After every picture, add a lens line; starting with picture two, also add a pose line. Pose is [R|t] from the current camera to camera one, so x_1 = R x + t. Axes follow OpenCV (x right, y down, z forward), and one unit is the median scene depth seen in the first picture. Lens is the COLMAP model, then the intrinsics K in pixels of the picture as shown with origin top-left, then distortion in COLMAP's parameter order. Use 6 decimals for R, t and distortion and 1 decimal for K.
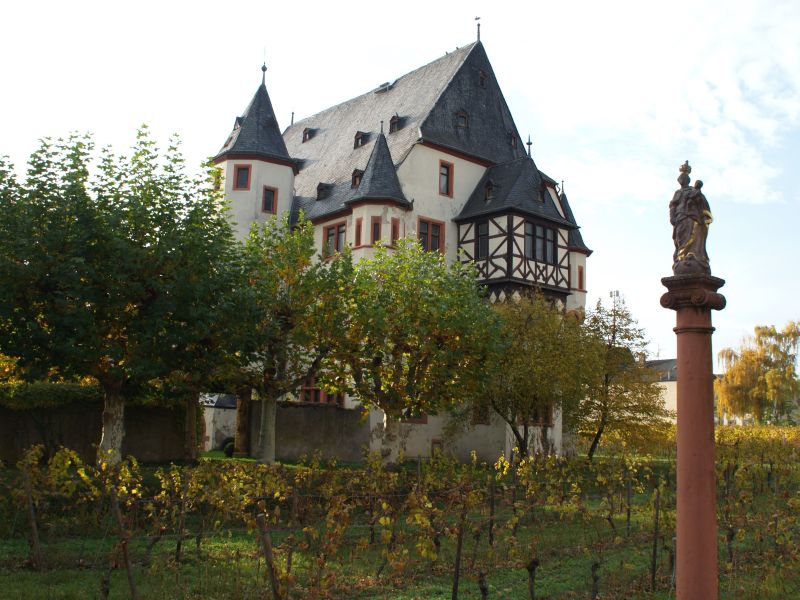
lens RADIAL K [[848.3, 0, 400.0], [0, 848.3, 300.0], [0, 0, 1]] dist [-0.154779, 0.095306]
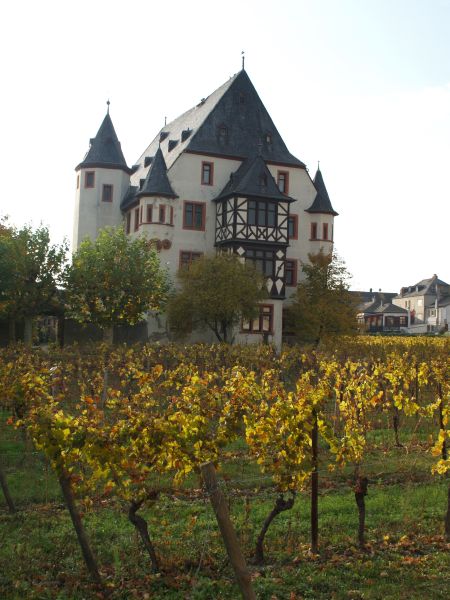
lens RADIAL K [[782.8, 0, 225.0], [0, 782.8, 300.0], [0, 0, 1]] dist [-0.076504, 0.134046]
pose [[0.956931, -0.020343, -0.289602, 0.516039], [0.046314, 0.995464, 0.083110, -0.033778], [0.286597, -0.092943, 0.953532, -0.372415]]
